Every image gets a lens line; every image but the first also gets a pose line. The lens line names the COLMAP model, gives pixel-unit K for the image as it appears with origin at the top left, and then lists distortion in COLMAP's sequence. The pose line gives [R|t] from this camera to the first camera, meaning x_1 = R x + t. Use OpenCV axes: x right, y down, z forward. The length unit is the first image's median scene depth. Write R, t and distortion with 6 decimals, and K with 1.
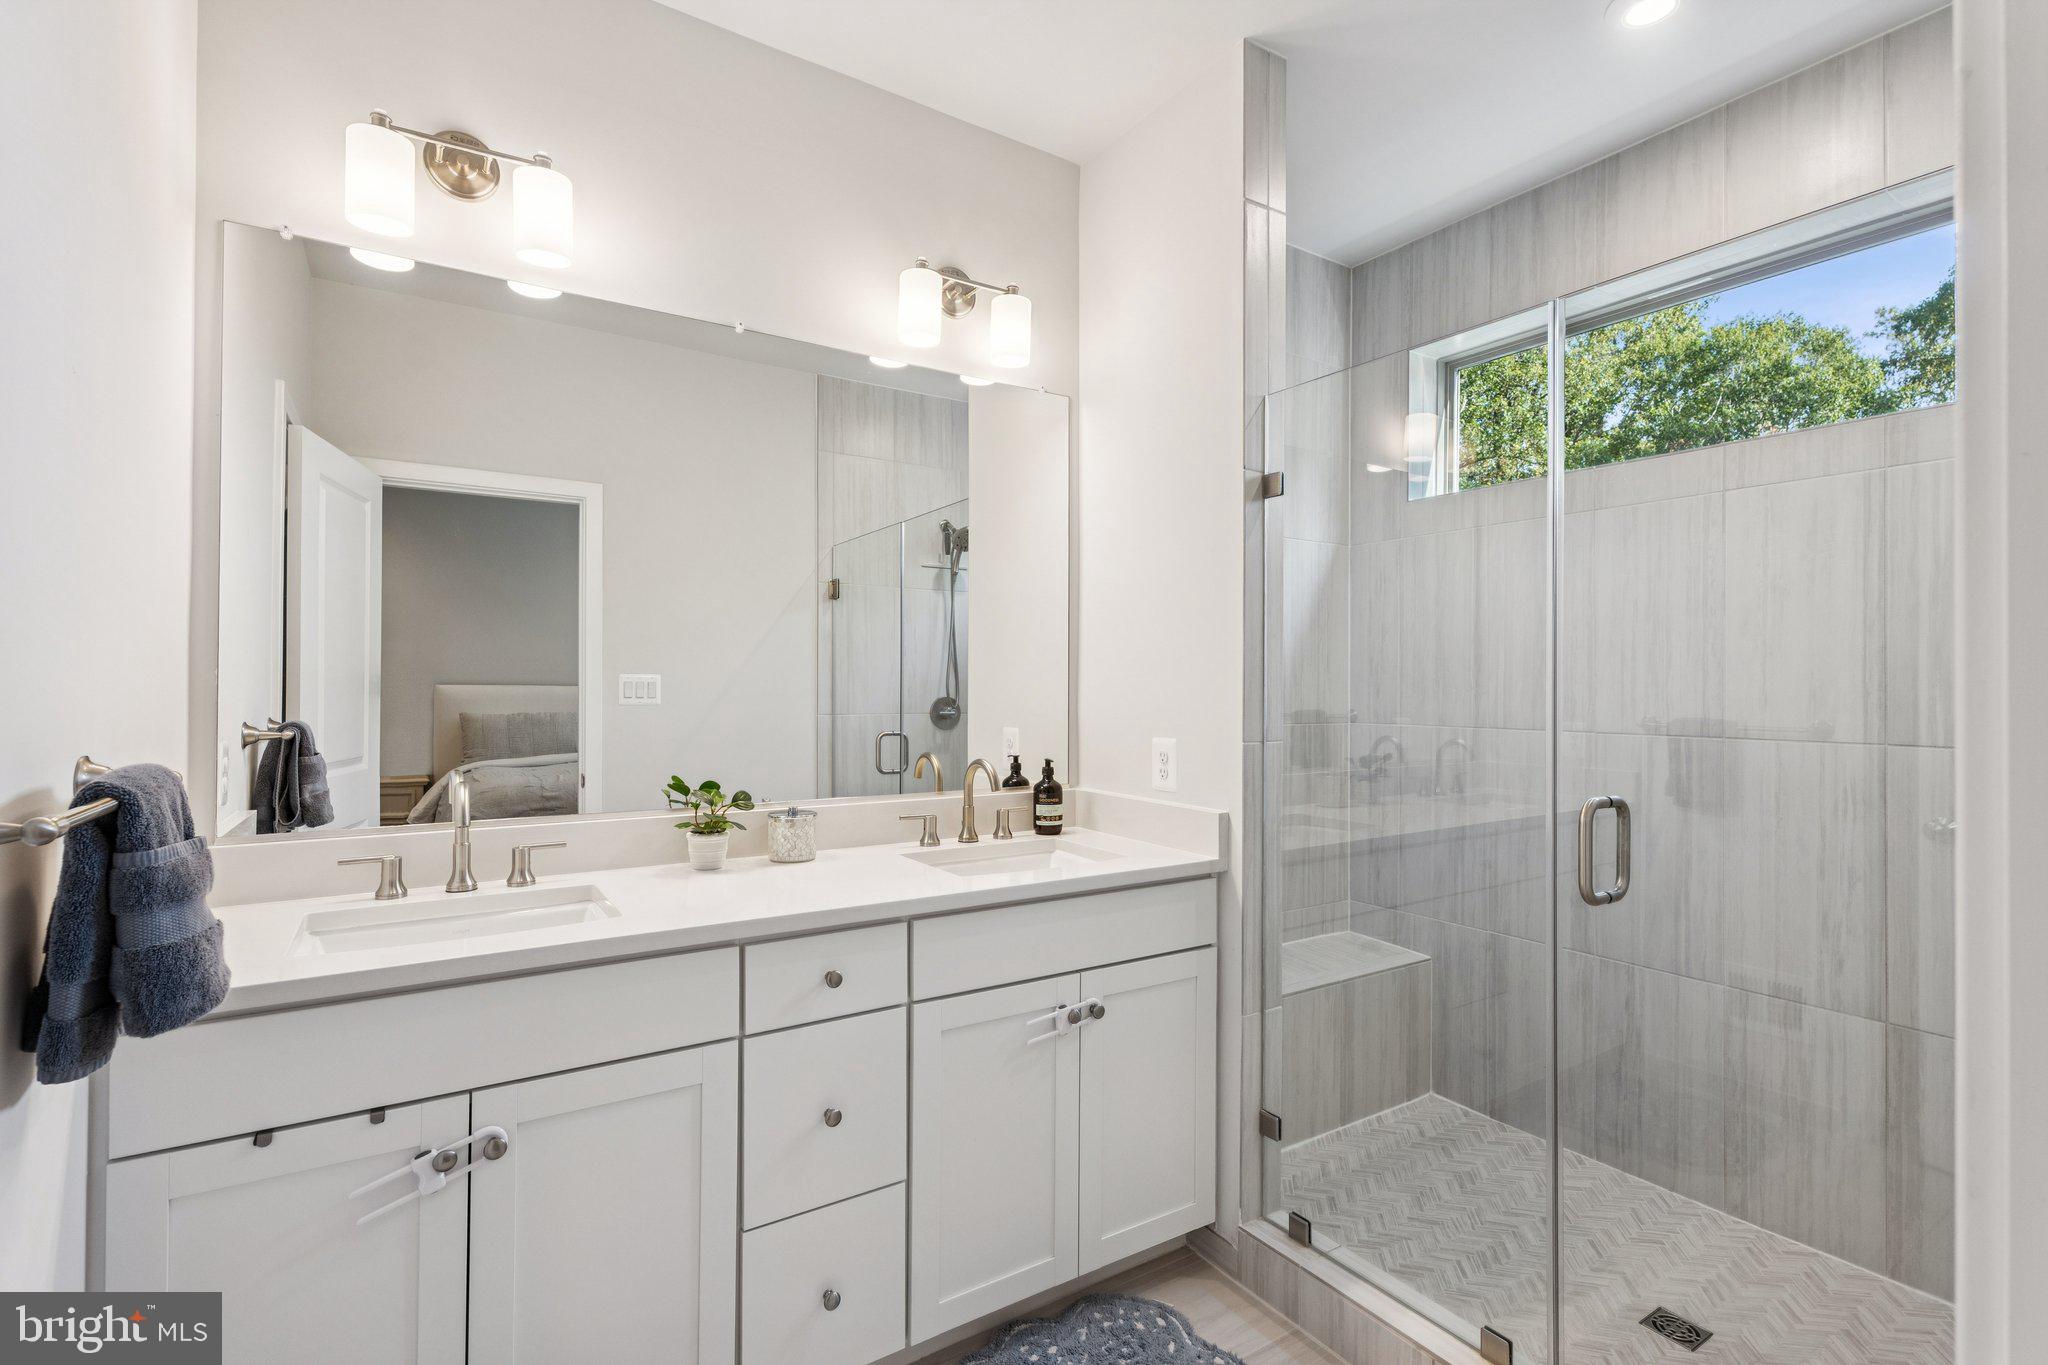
lens RADIAL K [[948.1, 0, 1029.6], [0, 948.1, 685.1], [0, 0, 1]] dist [-0.004944, 0.000603]
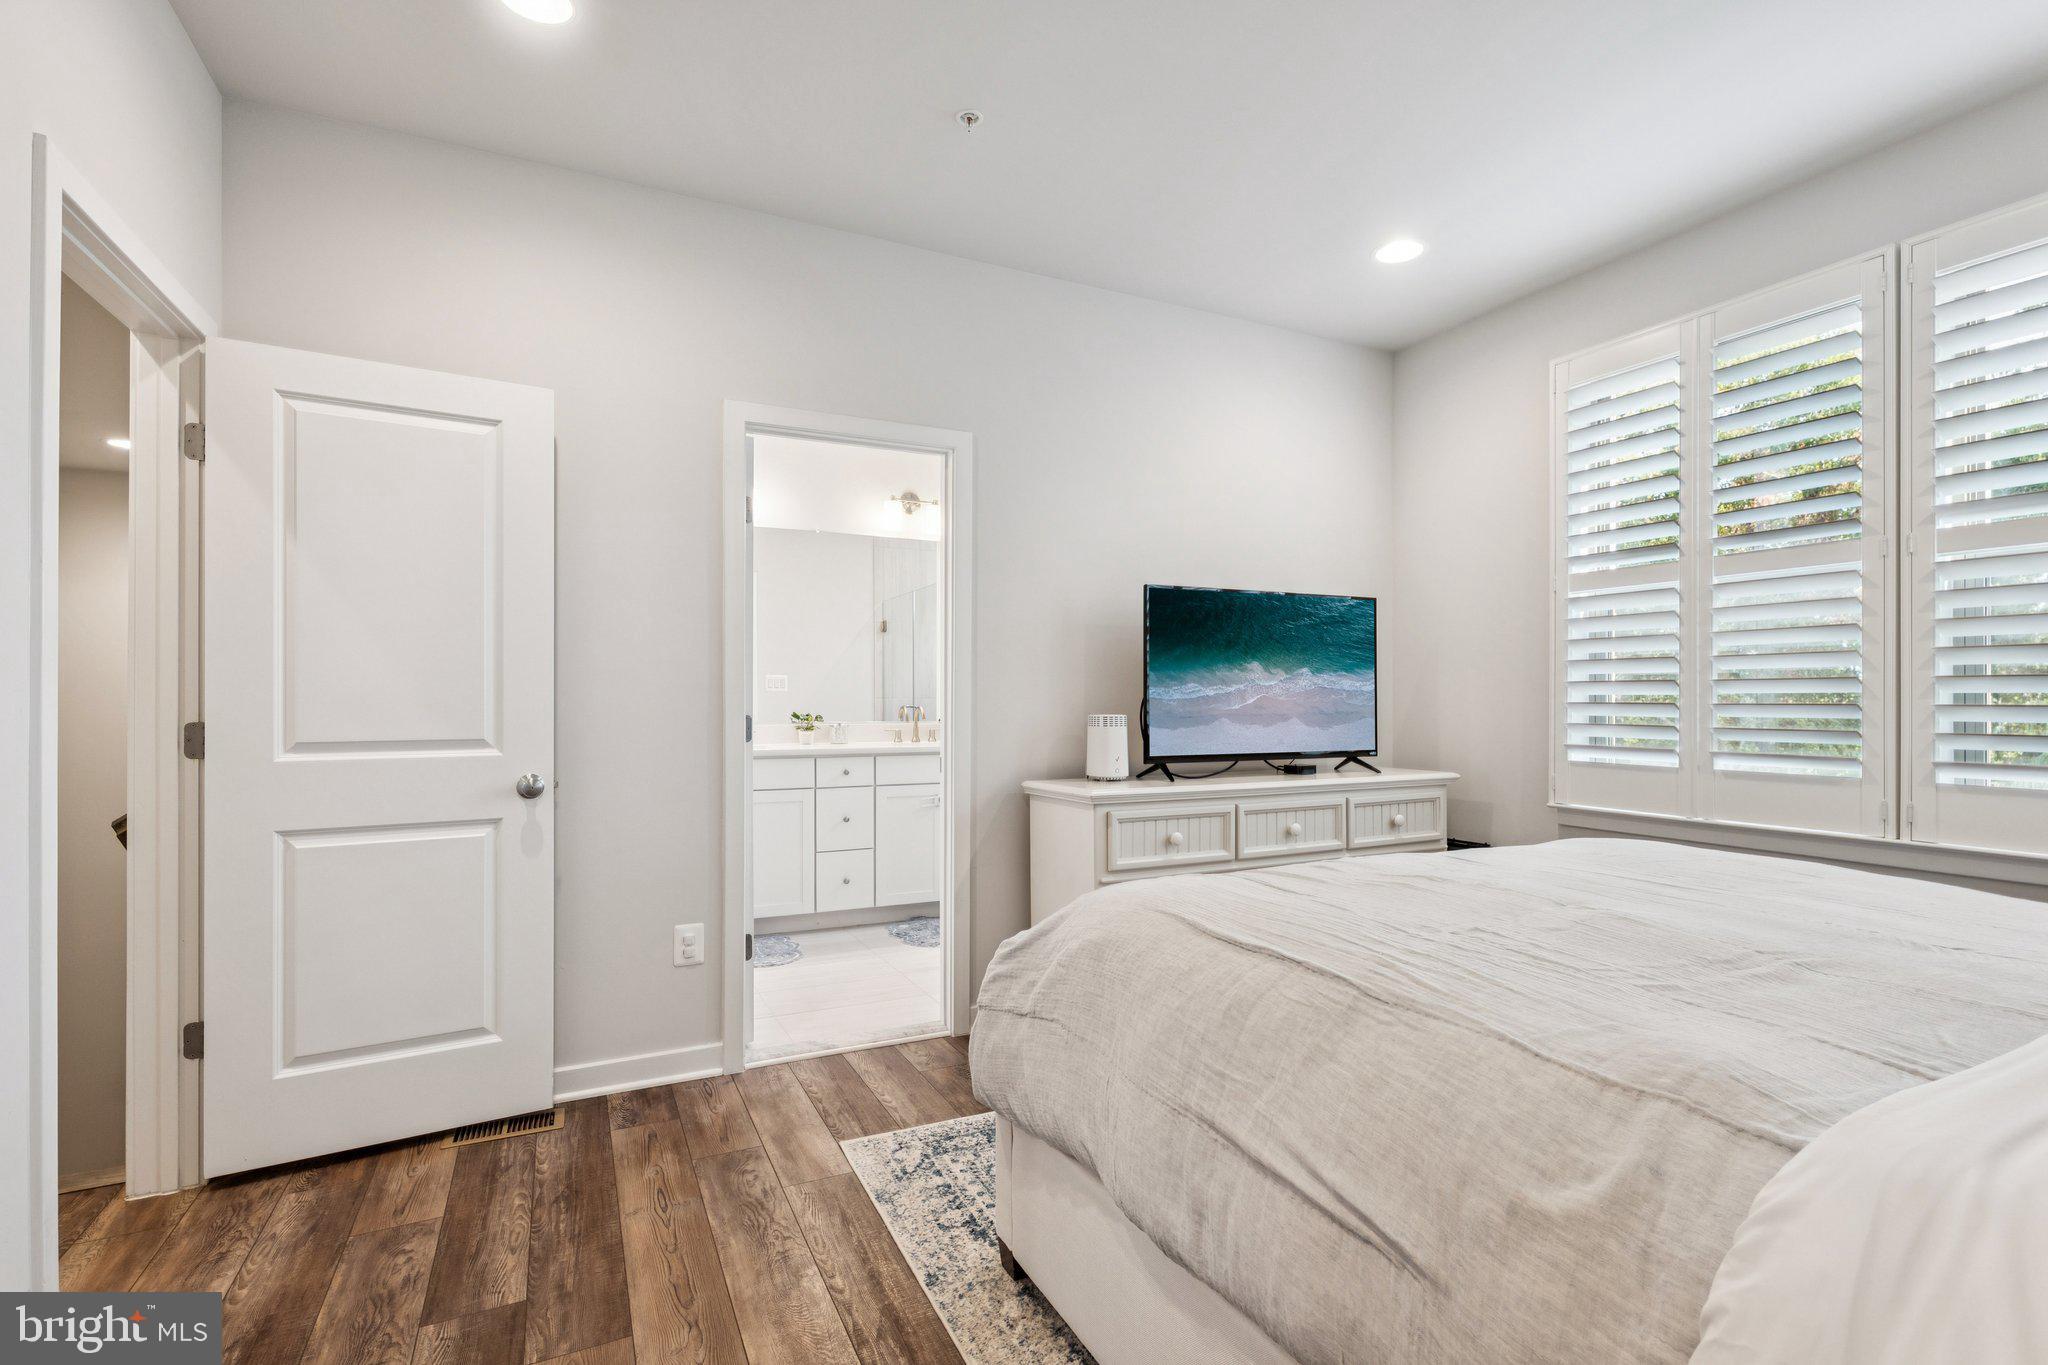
lens RADIAL K [[948.1, 0, 1029.6], [0, 948.1, 685.1], [0, 0, 1]] dist [-0.004944, 0.000603]
pose [[0.992269, -0.011113, -0.123607, 0.601101], [0.009818, 0.999890, -0.011080, 0.064944], [0.123716, 0.009781, 0.992269, -1.536846]]
